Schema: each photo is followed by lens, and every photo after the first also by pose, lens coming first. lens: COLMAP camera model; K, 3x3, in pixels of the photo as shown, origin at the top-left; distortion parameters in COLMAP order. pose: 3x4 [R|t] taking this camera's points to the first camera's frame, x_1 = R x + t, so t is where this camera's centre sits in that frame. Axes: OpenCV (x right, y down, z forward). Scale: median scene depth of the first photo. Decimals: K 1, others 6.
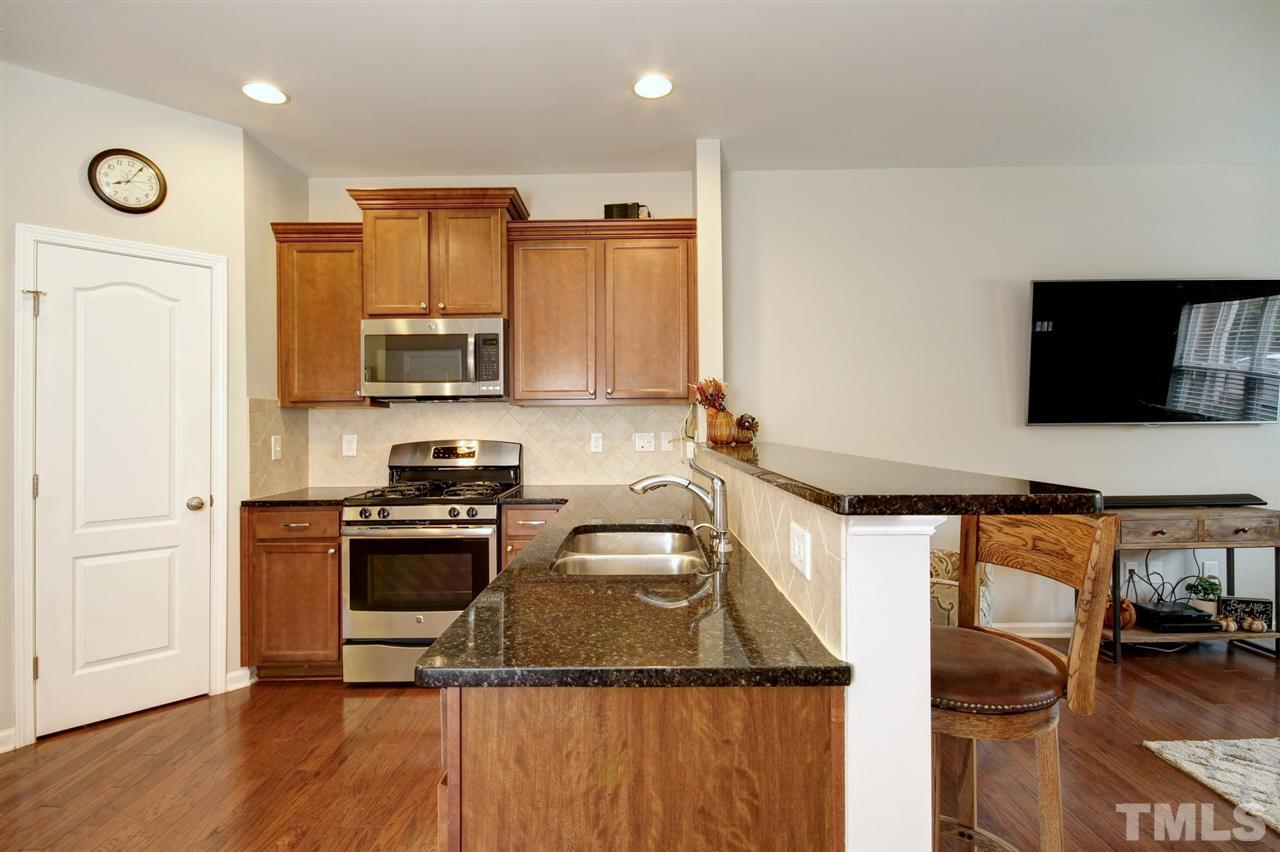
lens RADIAL K [[630.5, 0, 639.2], [0, 630.5, 424.2], [0, 0, 1]] dist [-0.001673, 0.000162]
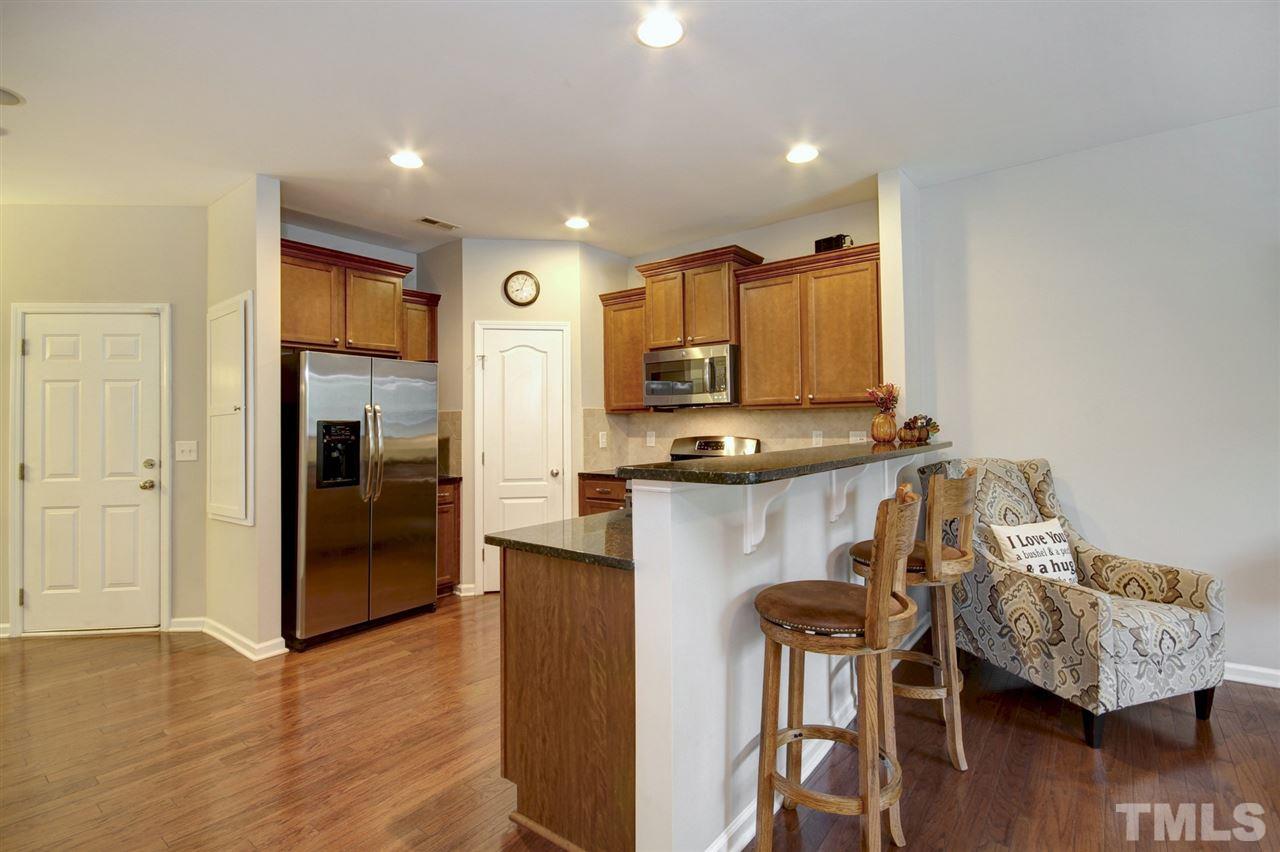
lens RADIAL K [[600.4, 0, 643.2], [0, 600.4, 414.1], [0, 0, 1]] dist [-0.001180, -0.002701]
pose [[0.793642, -0.012273, -0.608261, 0.406118], [0.006121, 0.999907, -0.012188, -0.007528], [0.608354, 0.005950, 0.793643, -0.109556]]
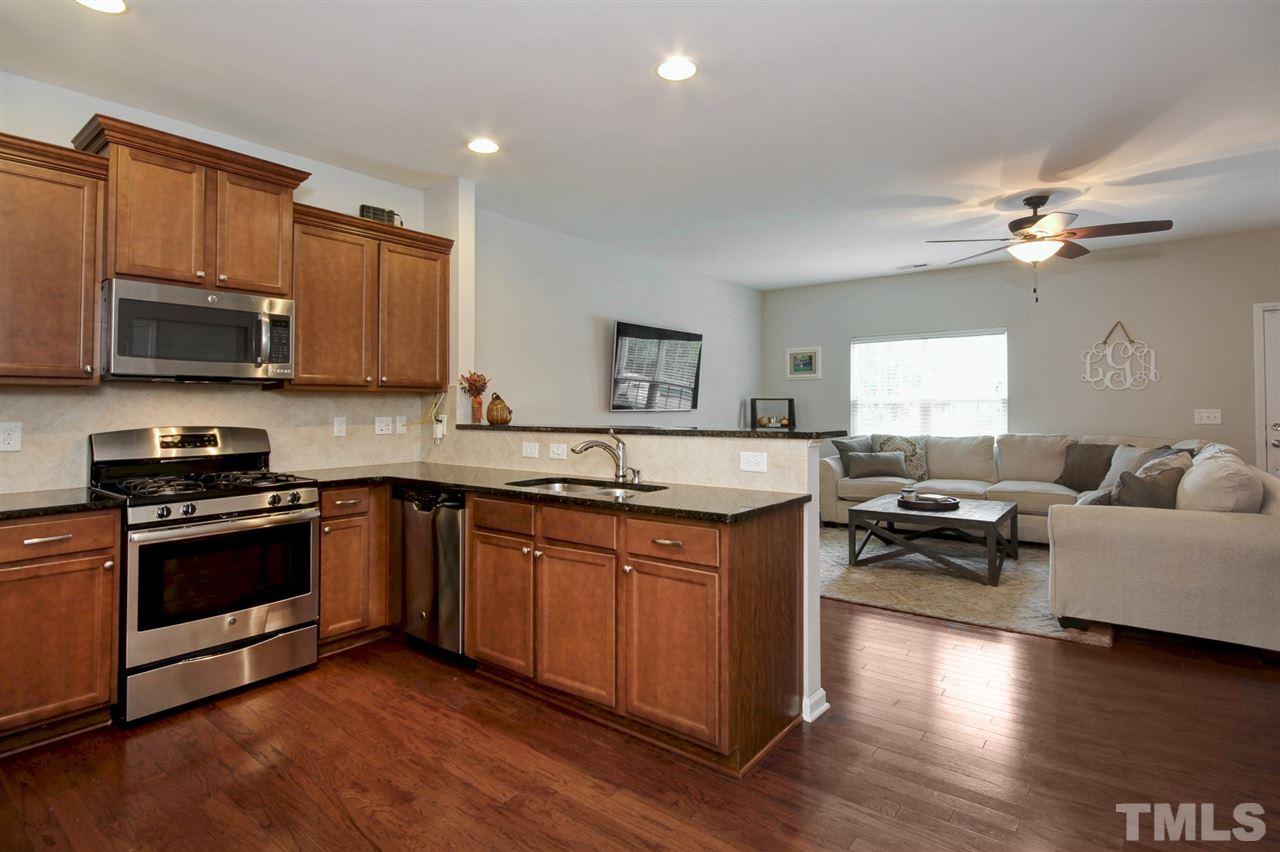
lens RADIAL K [[630.5, 0, 642.5], [0, 630.5, 412.2], [0, 0, 1]] dist [-0.001673, 0.000162]
pose [[0.610987, 0.000389, 0.791640, -0.659328], [-0.001125, 0.999999, 0.000377, 0.004583], [-0.791639, -0.001121, 0.610987, -0.032381]]
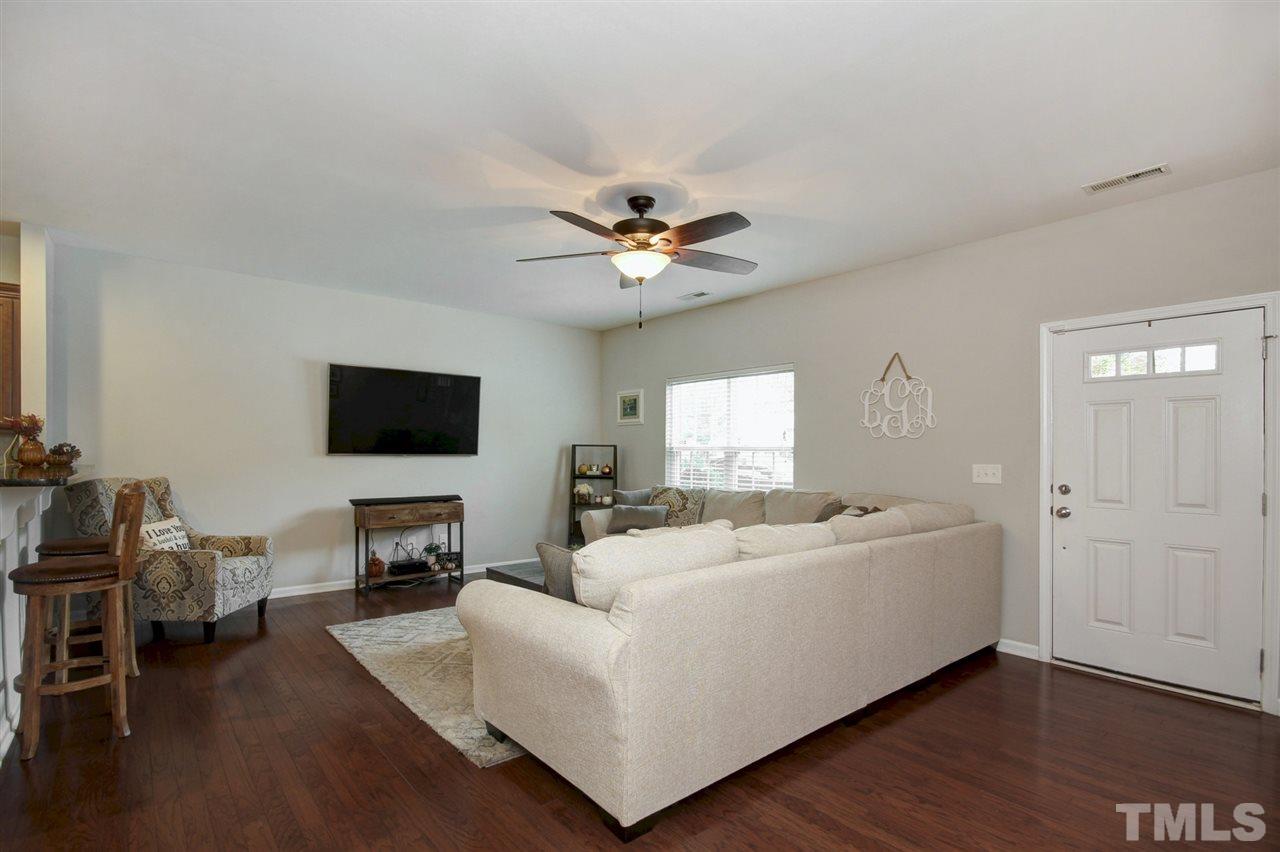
lens RADIAL K [[600.4, 0, 632.1], [0, 600.4, 456.8], [0, 0, 1]] dist [-0.001180, -0.002701]
pose [[0.766604, 0.012498, 0.641999, 0.265703], [-0.016988, 0.999855, 0.000820, -0.008078], [-0.641895, -0.011535, 0.766705, -0.687260]]
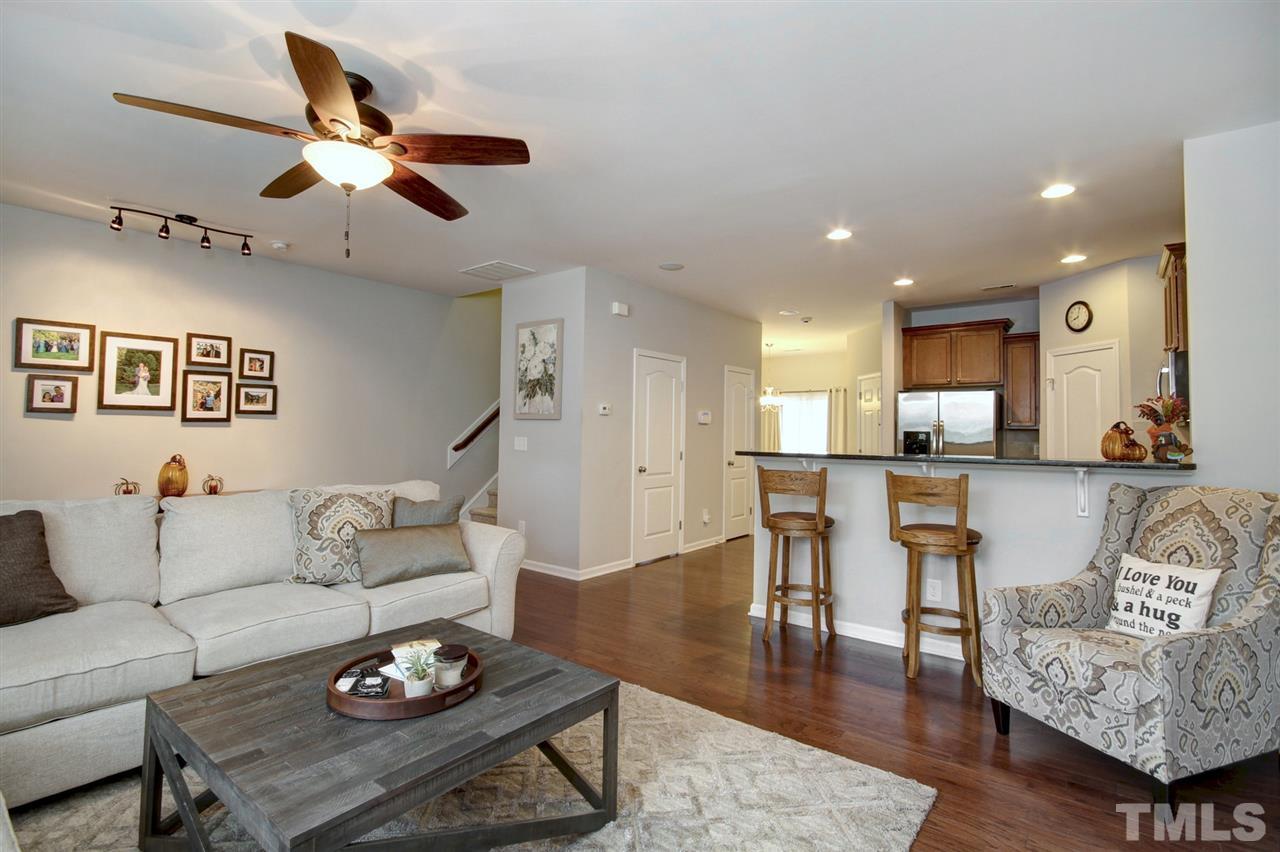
lens RADIAL K [[600.4, 0, 643.6], [0, 600.4, 415.9], [0, 0, 1]] dist [-0.001180, -0.002701]
pose [[-0.610864, -0.019199, -0.791503, 1.319841], [-0.003644, 0.999764, -0.021439, -0.017751], [0.791727, -0.010212, -0.610789, 0.898864]]
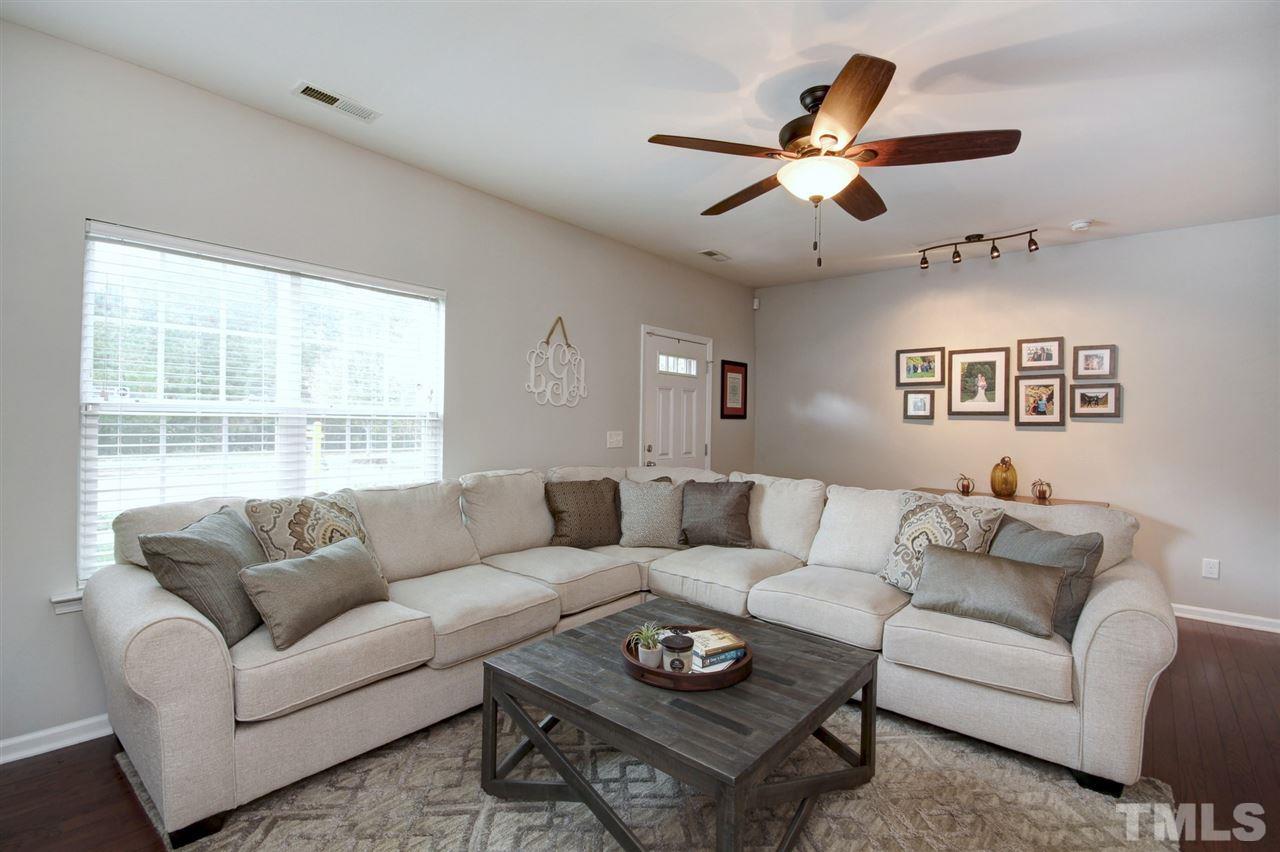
lens RADIAL K [[600.4, 0, 646.1], [0, 600.4, 417.7], [0, 0, 1]] dist [-0.001180, -0.002701]
pose [[-0.766163, -0.002314, 0.642642, 0.622187], [-0.012900, 0.999847, -0.011780, -0.021236], [-0.642517, -0.017316, -0.766076, 0.886837]]
